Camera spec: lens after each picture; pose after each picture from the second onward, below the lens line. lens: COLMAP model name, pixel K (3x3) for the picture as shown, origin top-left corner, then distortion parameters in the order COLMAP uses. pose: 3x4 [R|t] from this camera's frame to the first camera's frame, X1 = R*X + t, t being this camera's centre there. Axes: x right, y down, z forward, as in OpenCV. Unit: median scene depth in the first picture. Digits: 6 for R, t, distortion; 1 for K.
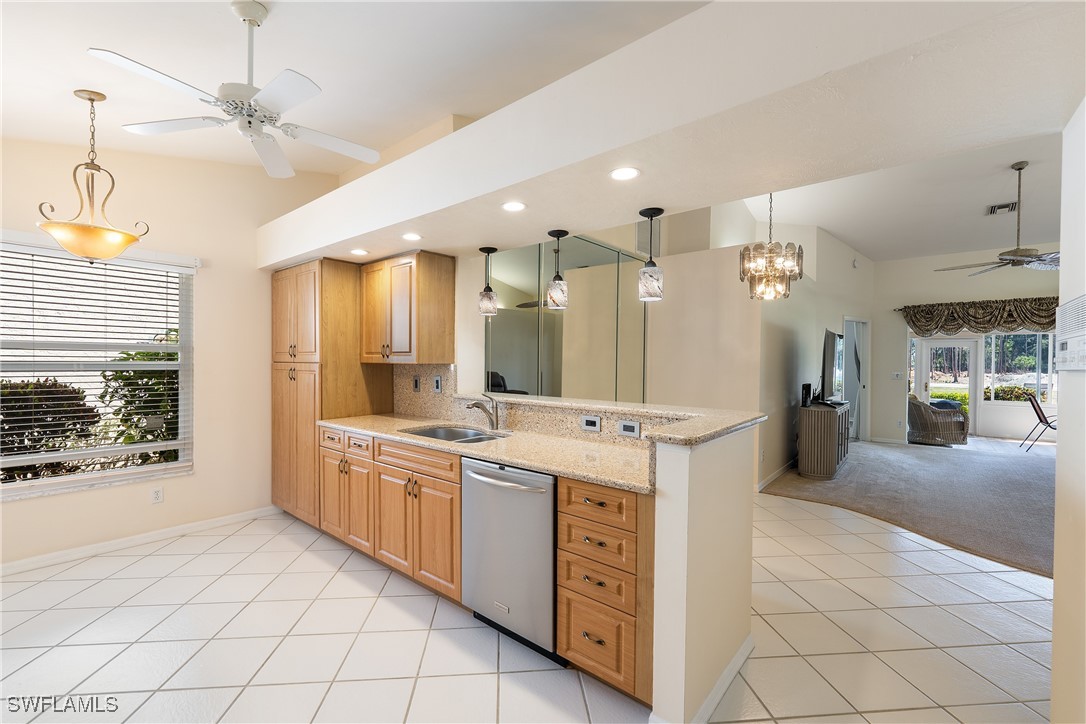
lens RADIAL K [[453.2, 0, 546.8], [0, 453.2, 368.3], [0, 0, 1]] dist [-0.001785, -0.000158]
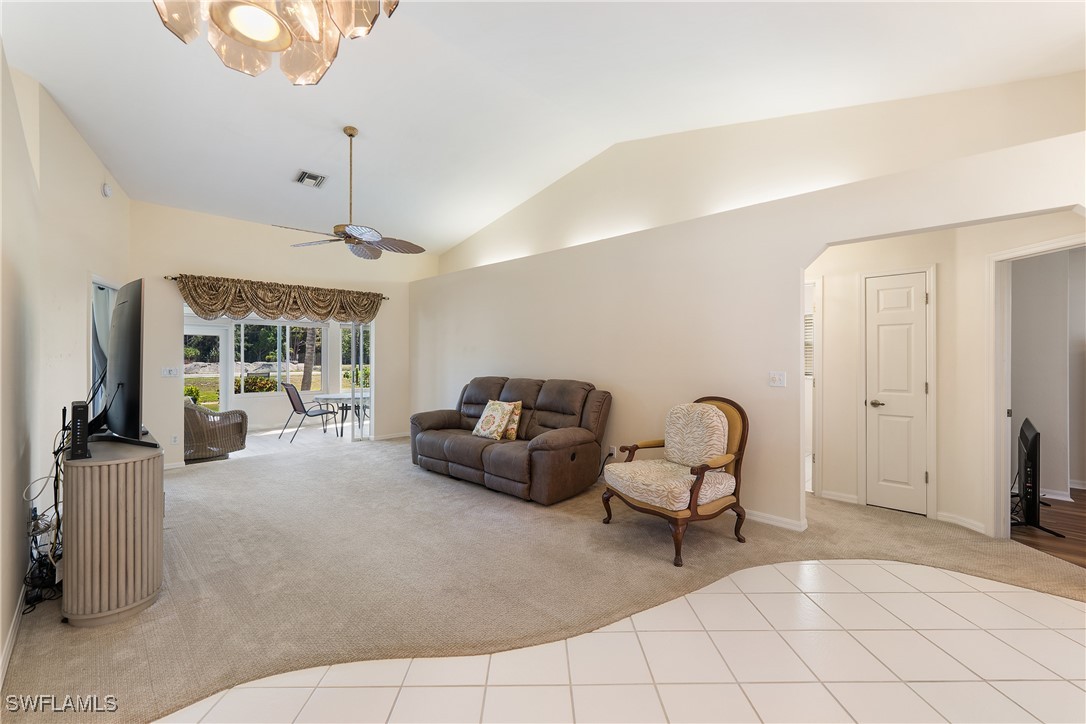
lens RADIAL K [[447.9, 0, 545.2], [0, 447.9, 357.3], [0, 0, 1]] dist [-0.000434, -0.000003]
pose [[0.082289, -0.009124, 0.996567, 0.141654], [0.012455, 0.999889, 0.008126, -0.005035], [-0.996531, 0.011743, 0.082394, 0.400030]]
